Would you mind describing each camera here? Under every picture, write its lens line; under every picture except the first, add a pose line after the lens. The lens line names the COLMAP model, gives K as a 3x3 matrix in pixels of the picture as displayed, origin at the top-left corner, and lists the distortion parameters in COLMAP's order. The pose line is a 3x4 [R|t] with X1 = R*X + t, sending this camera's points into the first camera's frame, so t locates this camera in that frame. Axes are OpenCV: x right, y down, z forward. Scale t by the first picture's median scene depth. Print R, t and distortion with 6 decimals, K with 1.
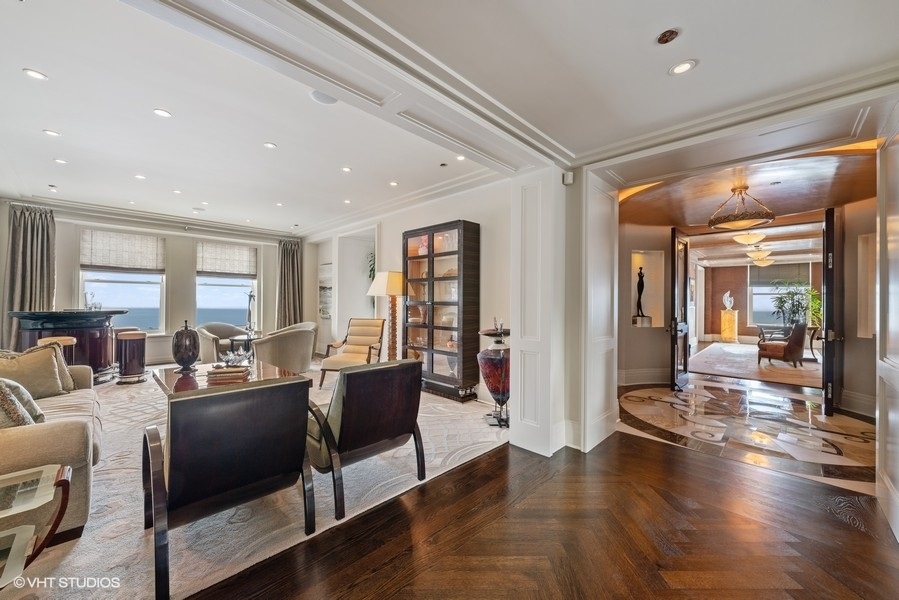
lens RADIAL K [[346.0, 0, 450.4], [0, 346.0, 298.7], [0, 0, 1]] dist [0.000138, 0.000023]
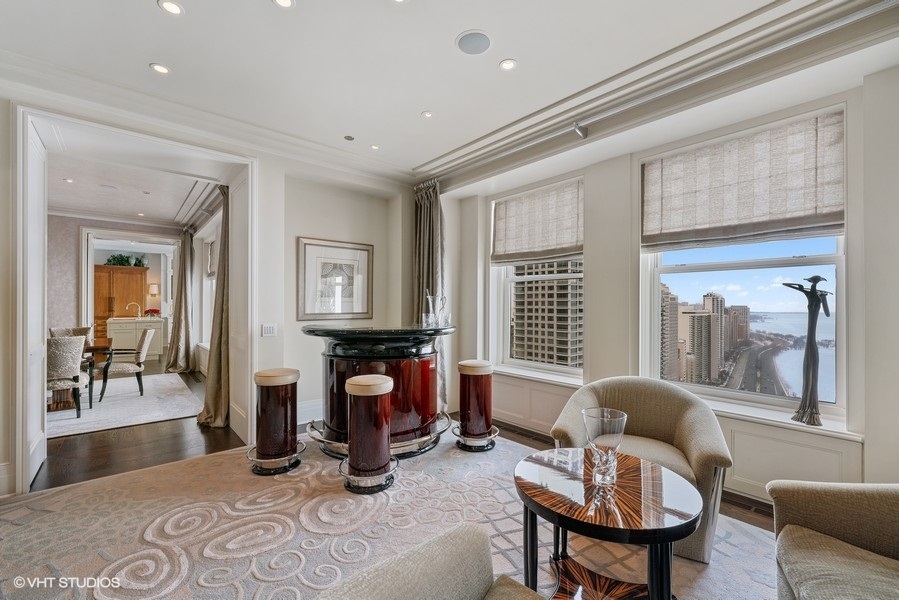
lens RADIAL K [[386.2, 0, 458.8], [0, 386.2, 298.7], [0, 0, 1]] dist [-0.000637, -0.000058]
pose [[-0.084276, -0.027975, -0.996050, -0.372864], [0.002894, 0.999595, -0.028319, 0.002609], [0.996438, -0.005269, -0.084161, 1.080621]]
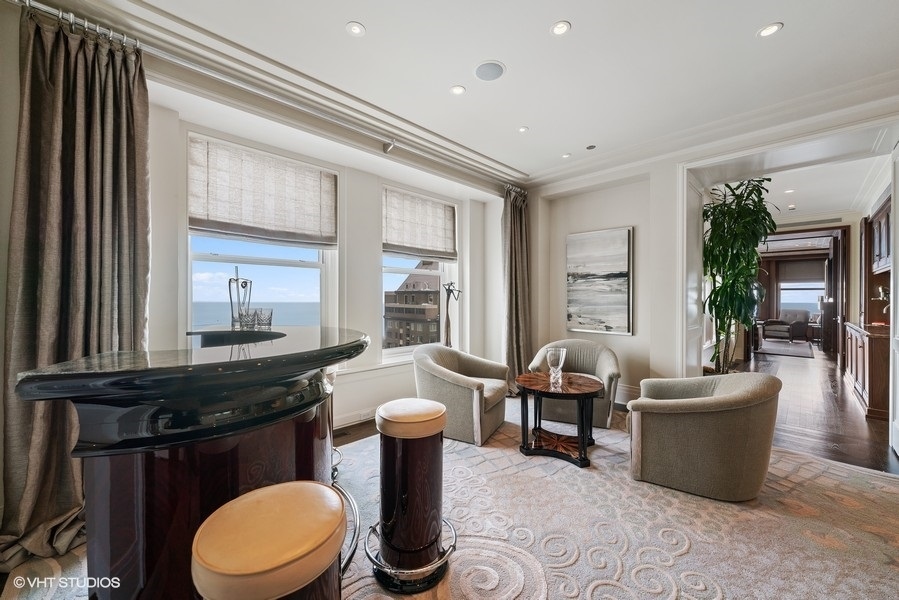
lens RADIAL K [[346.0, 0, 450.4], [0, 346.0, 298.7], [0, 0, 1]] dist [0.000138, 0.000023]
pose [[0.999635, -0.003832, -0.026743, -0.805776], [0.004133, 0.999929, 0.011202, -0.003525], [0.026698, -0.011309, 0.999580, 0.637228]]
